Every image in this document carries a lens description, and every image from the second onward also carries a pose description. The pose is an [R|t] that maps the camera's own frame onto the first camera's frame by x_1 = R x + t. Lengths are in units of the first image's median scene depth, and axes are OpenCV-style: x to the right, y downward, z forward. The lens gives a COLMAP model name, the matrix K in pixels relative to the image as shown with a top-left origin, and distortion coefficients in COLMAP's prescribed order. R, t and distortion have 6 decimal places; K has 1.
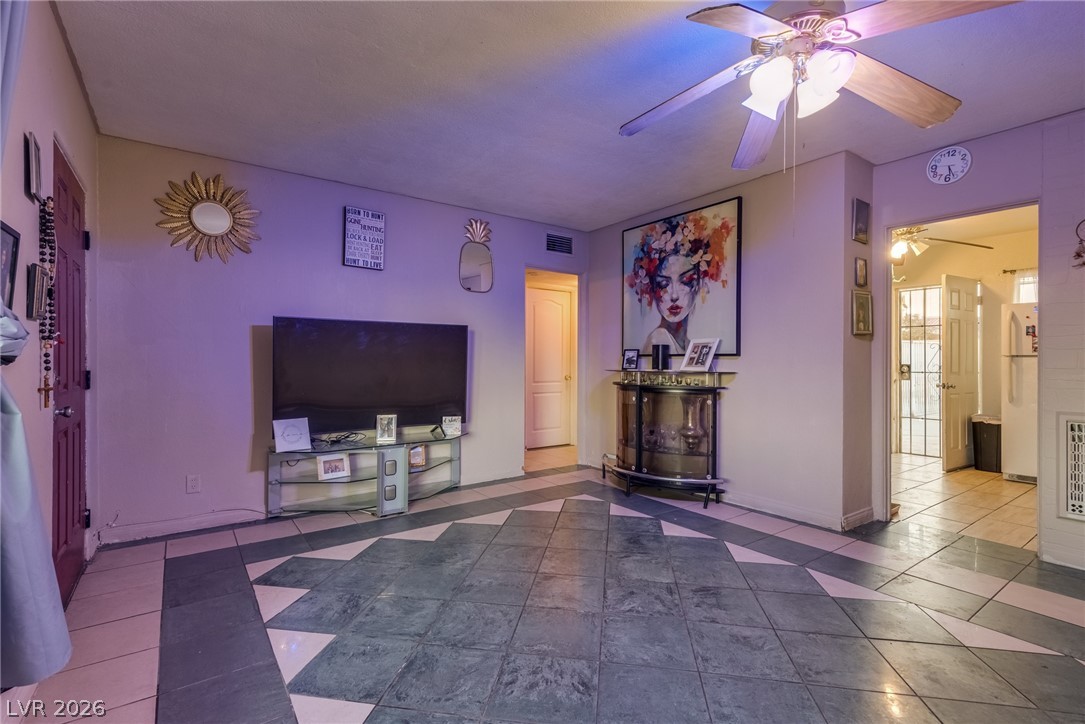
lens RADIAL K [[494.0, 0, 537.5], [0, 494.0, 359.9], [0, 0, 1]] dist [0.021872, -0.000370]
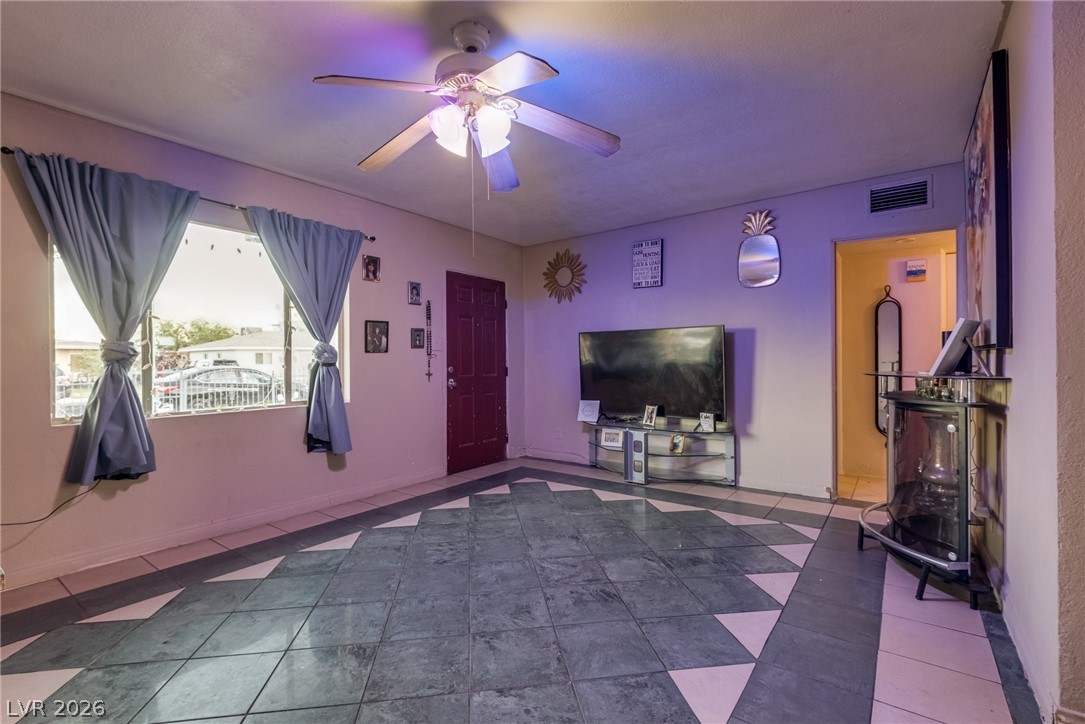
lens RADIAL K [[494.0, 0, 537.5], [0, 494.0, 359.9], [0, 0, 1]] dist [0.021872, -0.000370]
pose [[0.295225, -0.007797, -0.955396, 0.873941], [0.010914, 0.999929, -0.004788, 0.002247], [0.955365, -0.009014, 0.295289, 0.413159]]
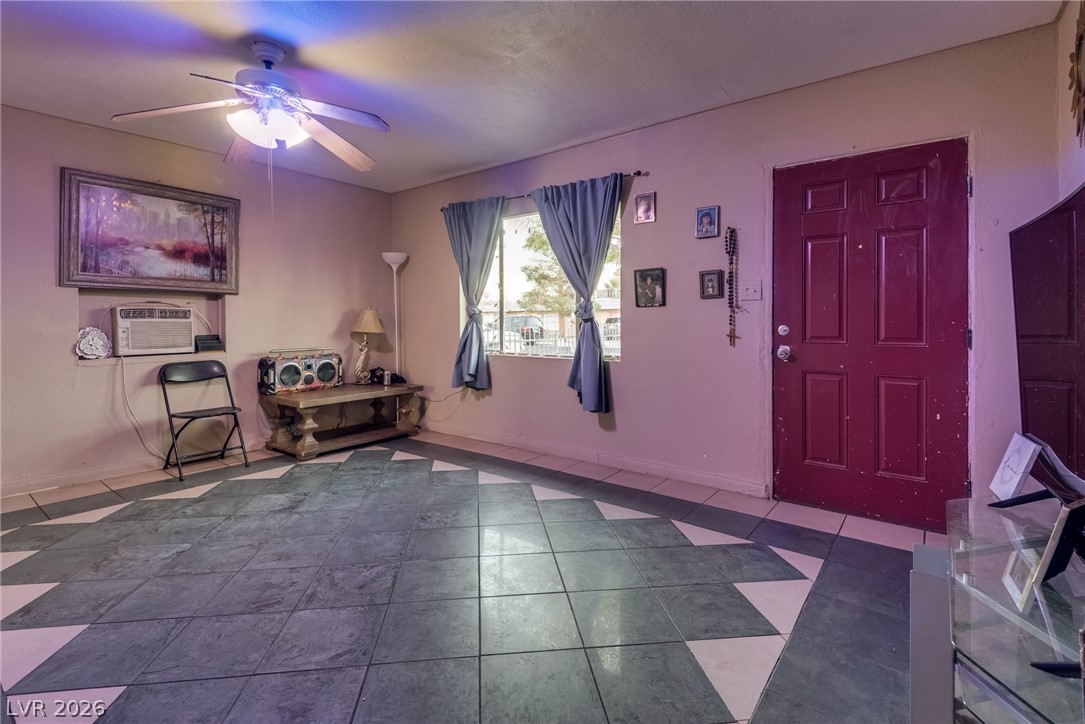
lens RADIAL K [[508.7, 0, 530.9], [0, 508.7, 328.4], [0, 0, 1]] dist [0.009825, -0.000837]
pose [[-0.964277, 0.005827, -0.264831, 0.096942], [0.002852, 0.999928, 0.011615, 0.006131], [0.264880, 0.010445, -0.964225, 1.350674]]
